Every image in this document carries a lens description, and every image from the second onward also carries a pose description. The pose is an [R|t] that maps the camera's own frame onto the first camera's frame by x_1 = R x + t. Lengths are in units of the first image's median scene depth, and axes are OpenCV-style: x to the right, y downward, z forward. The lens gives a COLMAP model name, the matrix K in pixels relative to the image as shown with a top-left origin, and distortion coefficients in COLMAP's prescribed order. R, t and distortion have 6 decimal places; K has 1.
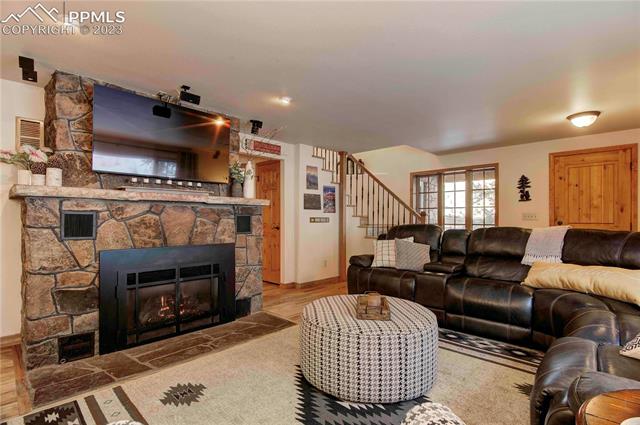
lens RADIAL K [[314.5, 0, 320.1], [0, 314.5, 218.0], [0, 0, 1]] dist [-0.003079, -0.000733]
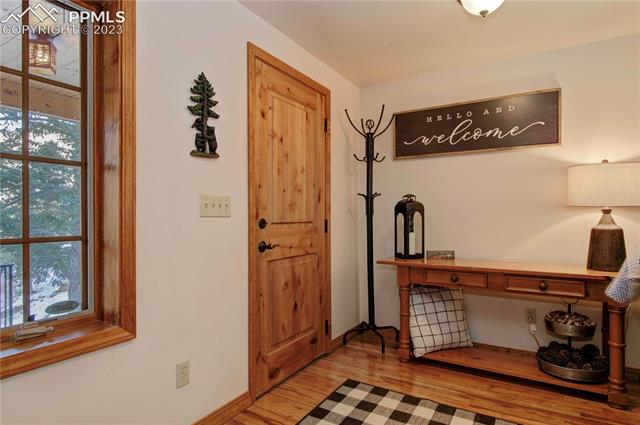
lens RADIAL K [[361.1, 0, 319.2], [0, 361.1, 212.4], [0, 0, 1]] dist [-0.001737, -0.000137]
pose [[-0.227766, 0.001365, 0.973715, 0.308113], [-0.005562, 0.999981, -0.002702, 0.002308], [-0.973700, -0.006031, -0.227754, 1.100301]]
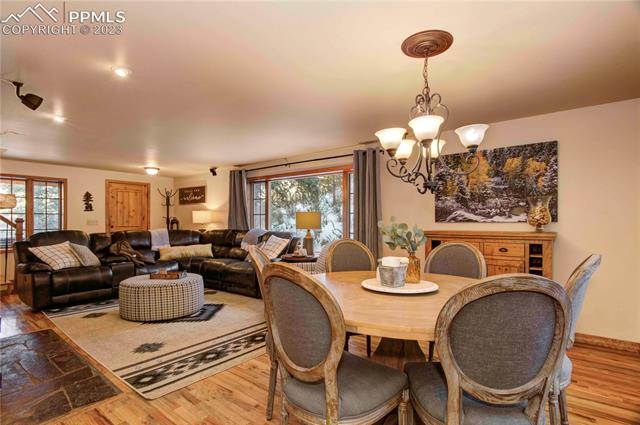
lens RADIAL K [[320.6, 0, 323.0], [0, 320.6, 219.3], [0, 0, 1]] dist [-0.001188, -0.000088]
pose [[-0.103288, 0.001591, 0.994650, -0.938406], [-0.008810, 0.999958, -0.002515, -0.026138], [-0.994612, -0.009023, -0.103270, 0.154244]]
